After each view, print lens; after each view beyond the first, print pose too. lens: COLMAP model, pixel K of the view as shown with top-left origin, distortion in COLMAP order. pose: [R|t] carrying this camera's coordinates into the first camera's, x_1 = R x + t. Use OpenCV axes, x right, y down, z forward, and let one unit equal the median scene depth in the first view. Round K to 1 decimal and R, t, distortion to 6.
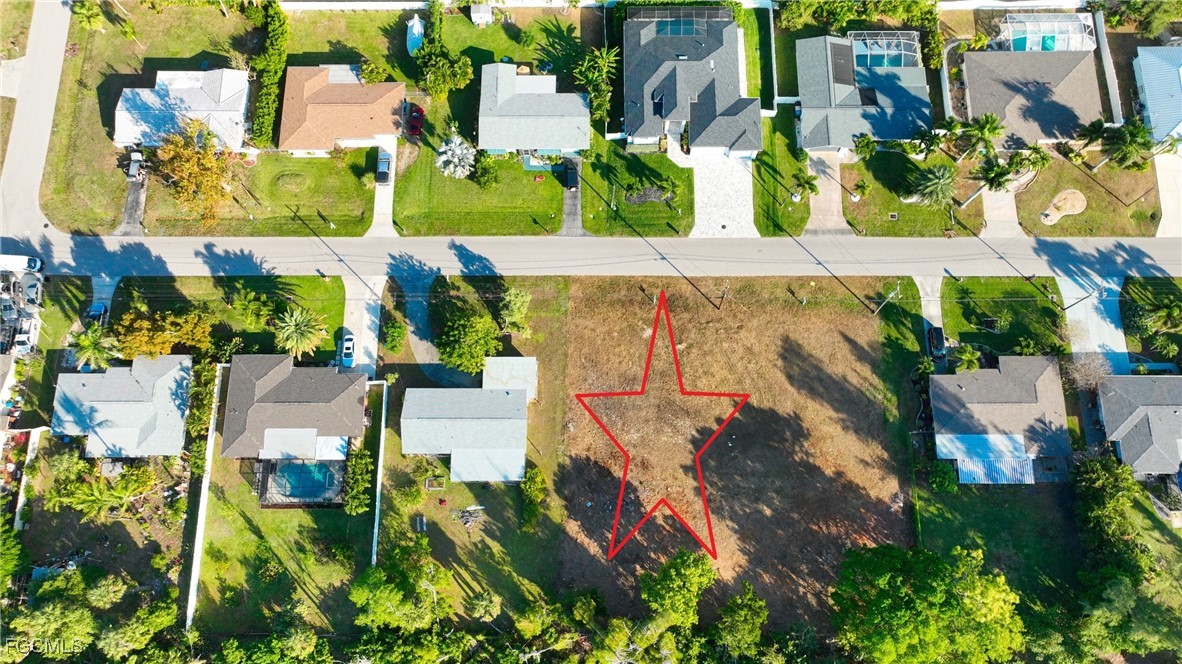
lens RADIAL K [[856.5, 0, 594.0], [0, 856.5, 331.5], [0, 0, 1]] dist [-0.008189, 0.028357]
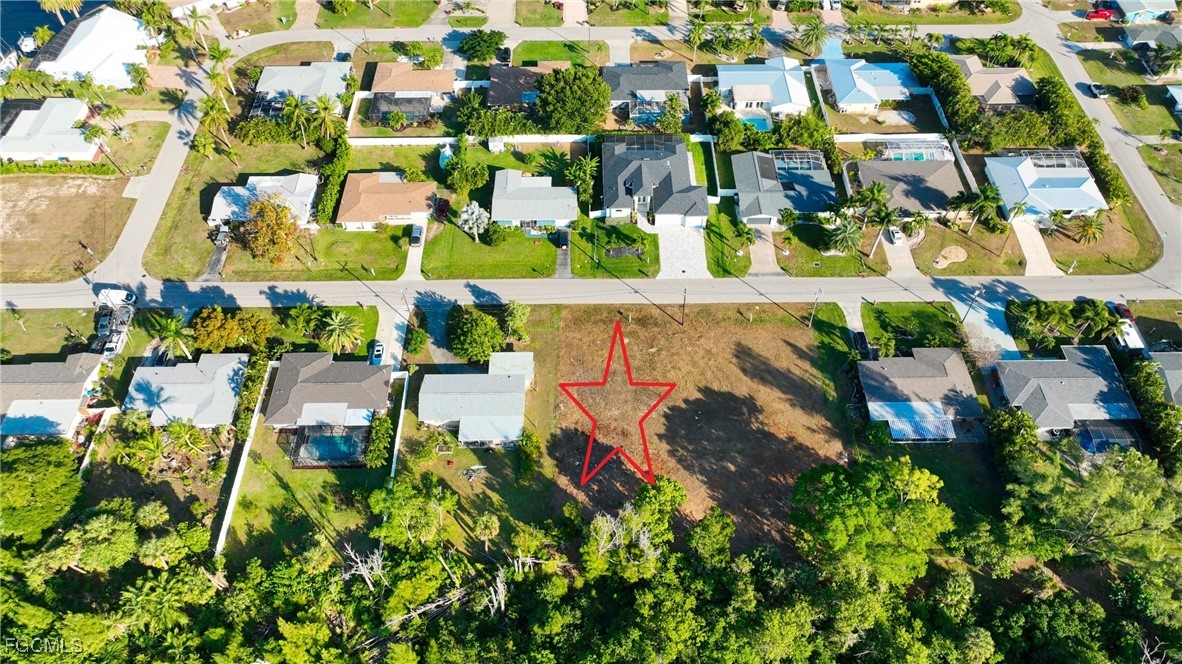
lens RADIAL K [[856.5, 0, 590.1], [0, 856.5, 332.0], [0, 0, 1]] dist [-0.008189, 0.028357]
pose [[0.999954, -0.005646, 0.007765, 0.003525], [0.008277, 0.916802, -0.399256, 0.476258], [-0.004864, 0.399302, 0.916806, -0.123378]]
